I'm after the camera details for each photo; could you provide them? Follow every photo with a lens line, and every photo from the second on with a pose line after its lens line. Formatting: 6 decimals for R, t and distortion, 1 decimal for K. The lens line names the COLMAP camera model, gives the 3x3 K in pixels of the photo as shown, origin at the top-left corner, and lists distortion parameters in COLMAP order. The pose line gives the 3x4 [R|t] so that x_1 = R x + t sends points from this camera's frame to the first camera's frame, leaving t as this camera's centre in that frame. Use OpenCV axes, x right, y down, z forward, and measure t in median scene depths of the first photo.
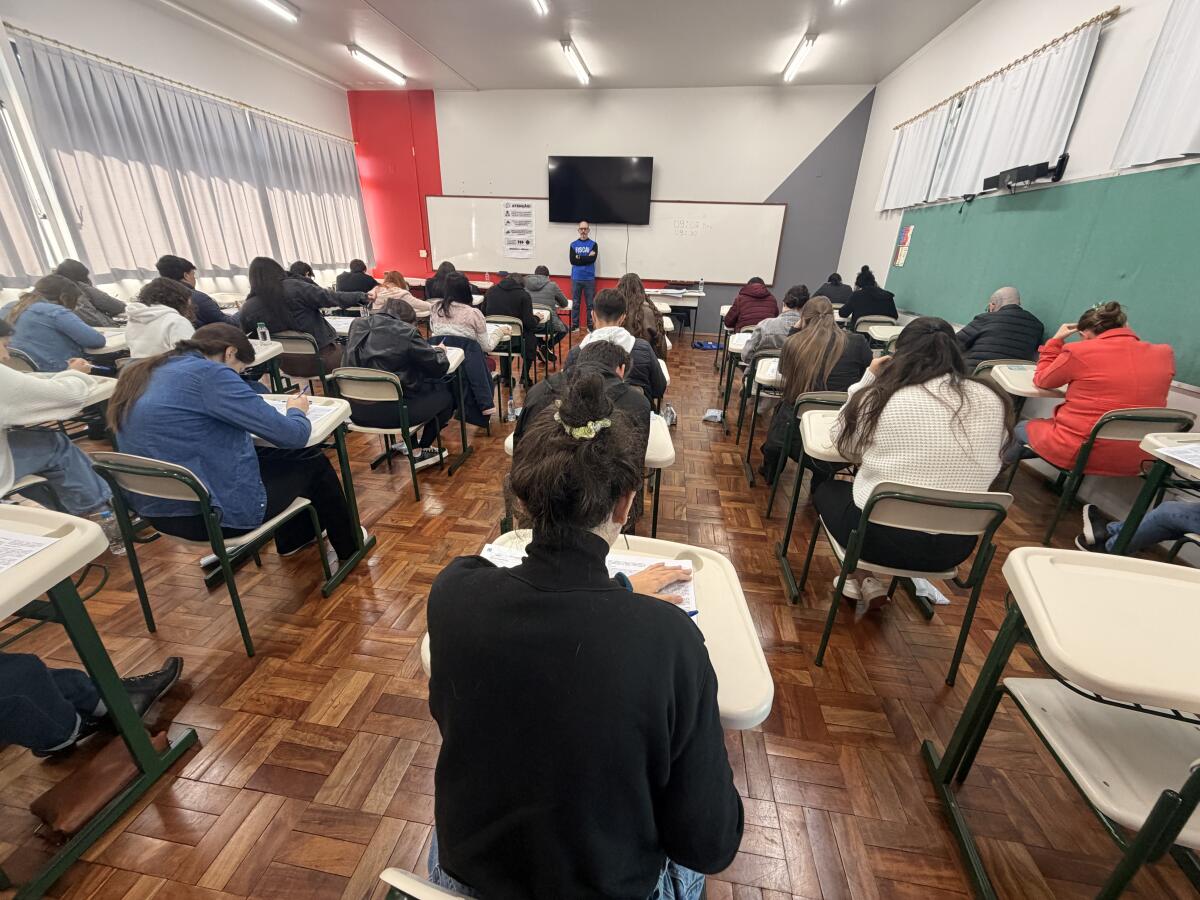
lens RADIAL K [[478.5, 0, 597.3], [0, 478.5, 444.9], [0, 0, 1]] dist [0.000962, 0.000263]
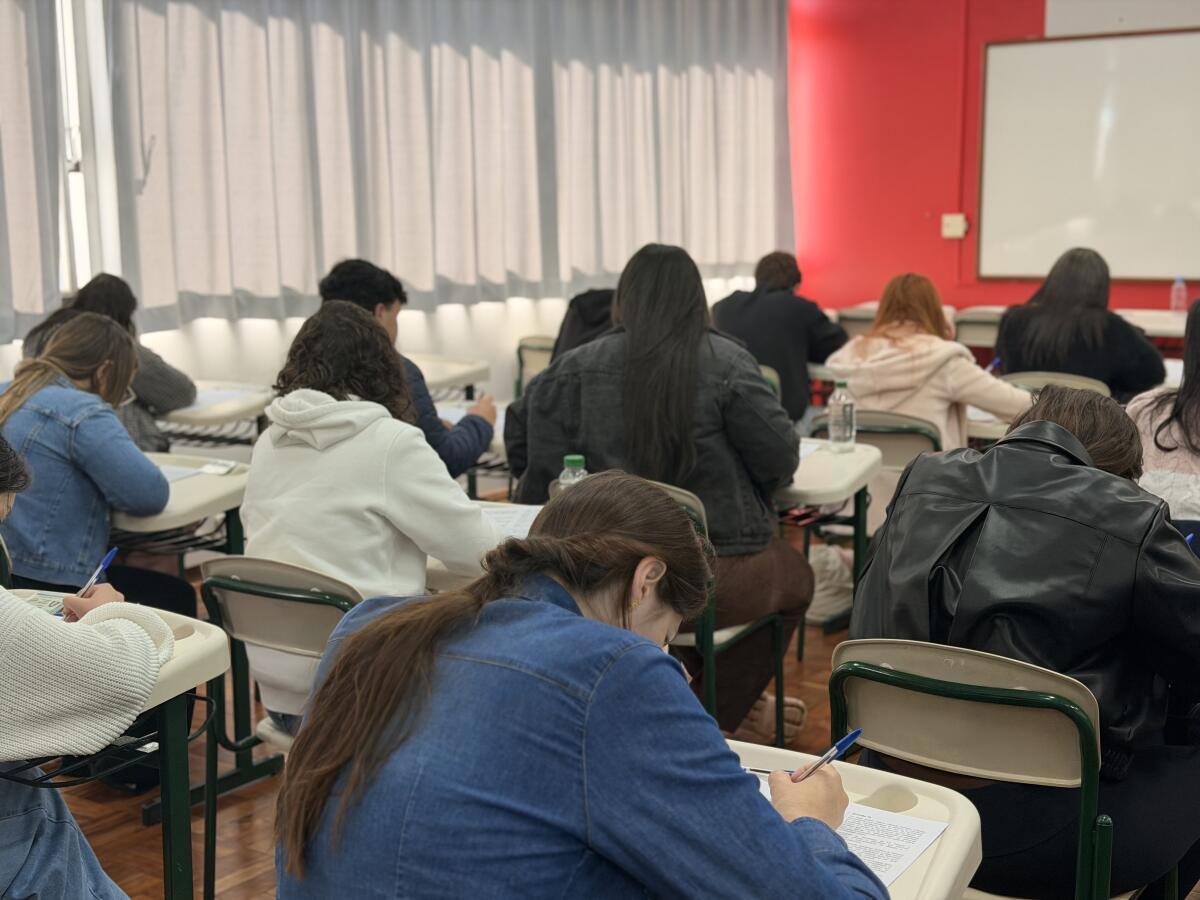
lens RADIAL K [[1633.0, 0, 598.8], [0, 1633.0, 453.3], [0, 0, 1]] dist [0.146015, 0.000000]
pose [[0.891620, 0.028242, -0.451904, -0.227166], [-0.135194, 0.969131, -0.206176, -0.045048], [0.432131, 0.244925, 0.867914, 0.103917]]
